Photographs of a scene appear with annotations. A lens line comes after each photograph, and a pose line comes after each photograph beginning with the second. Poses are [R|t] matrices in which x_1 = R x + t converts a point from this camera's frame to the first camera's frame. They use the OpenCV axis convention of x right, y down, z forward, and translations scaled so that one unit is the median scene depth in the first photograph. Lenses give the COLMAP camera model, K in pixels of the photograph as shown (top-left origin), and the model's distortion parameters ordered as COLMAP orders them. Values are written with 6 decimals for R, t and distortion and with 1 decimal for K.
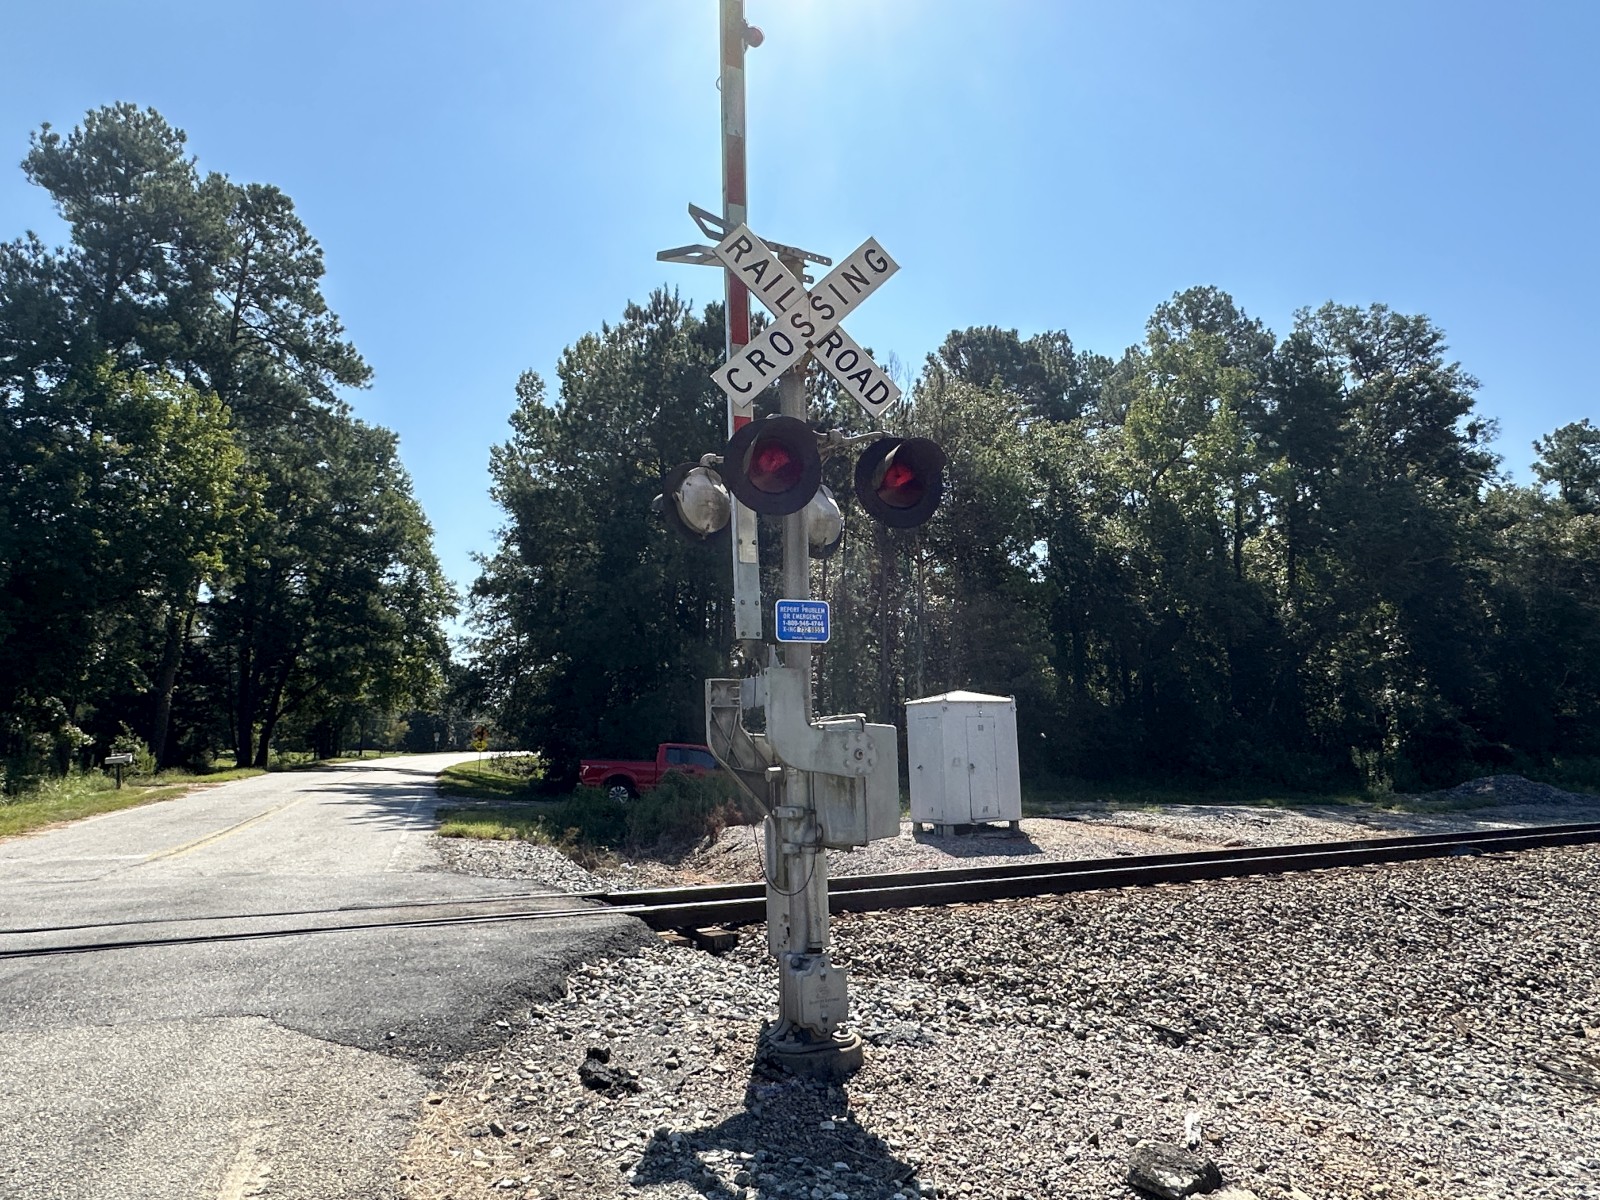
lens RADIAL K [[1015.3, 0, 797.3], [0, 1015.3, 610.2], [0, 0, 1]] dist [-0.003209, -0.000399]
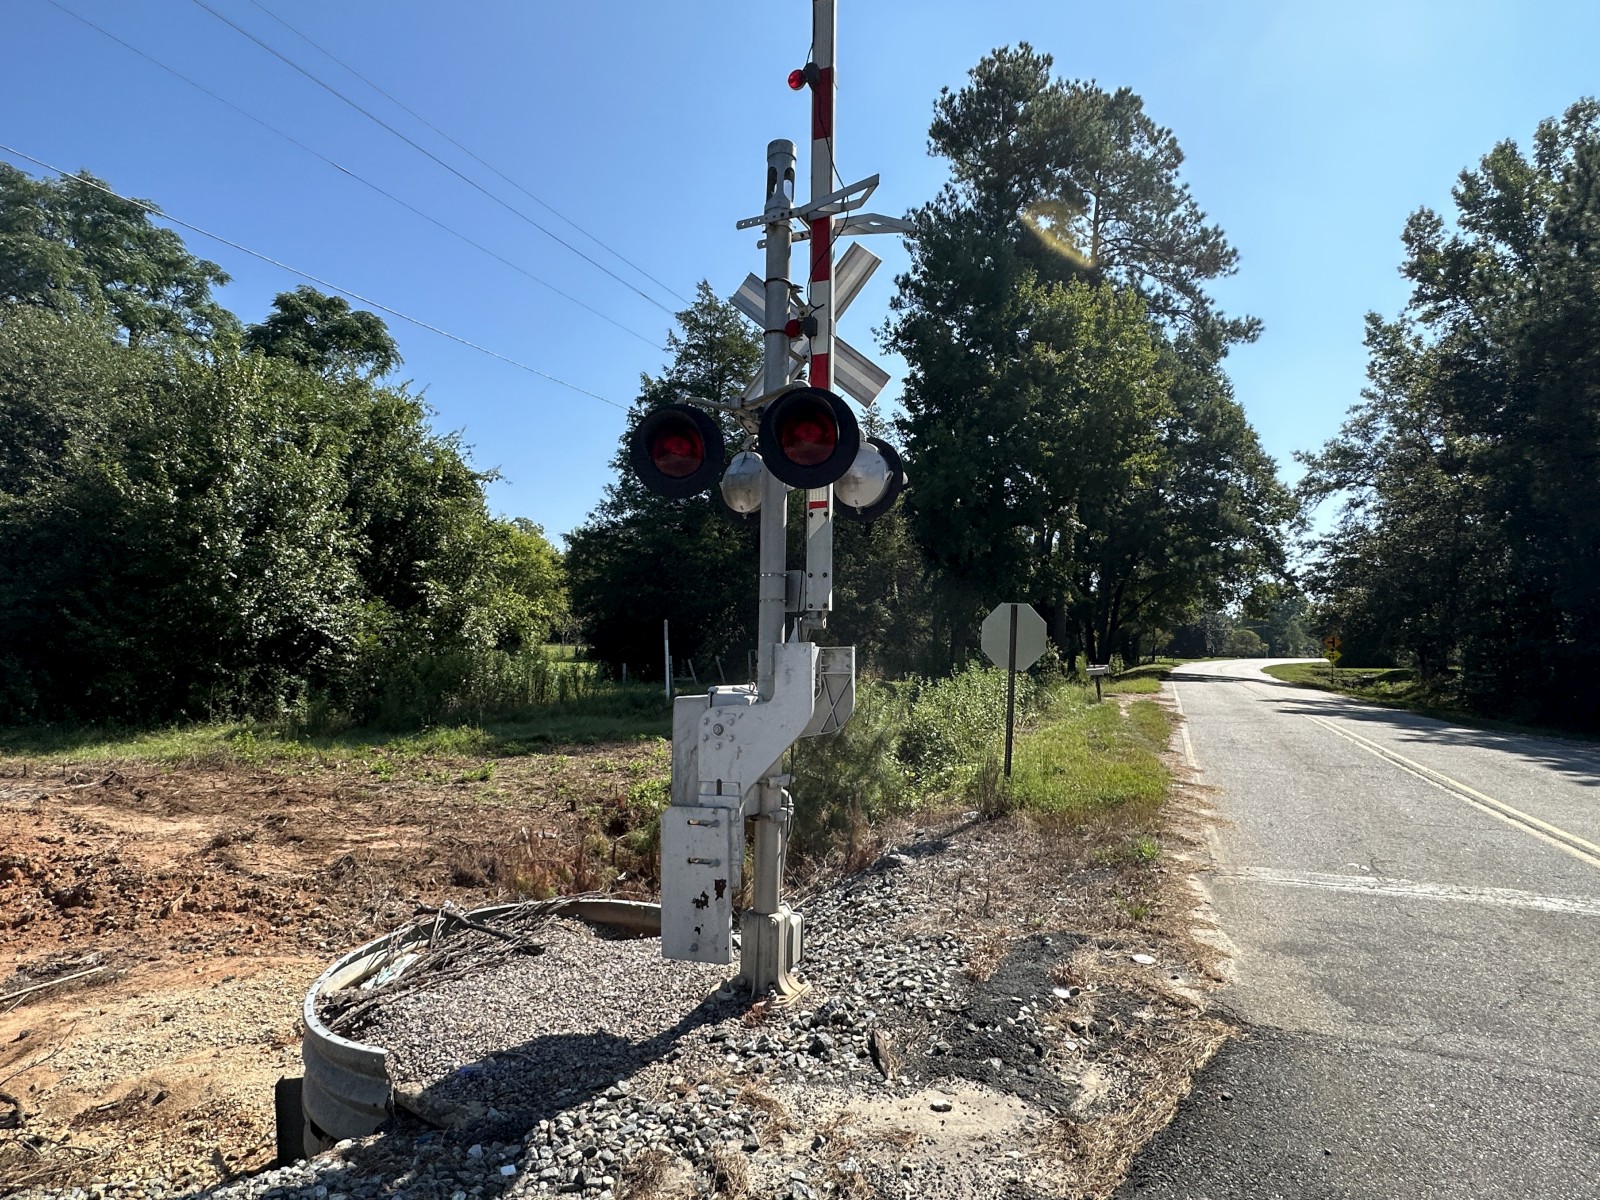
lens RADIAL K [[862.1, 0, 799.0], [0, 862.1, 598.2], [0, 0, 1]] dist [-0.004053, 0.001008]
pose [[0.743509, -0.025376, -0.668245, -0.558293], [0.074175, 0.996243, 0.044699, 0.035408], [0.664600, -0.082801, 0.742598, 0.352279]]
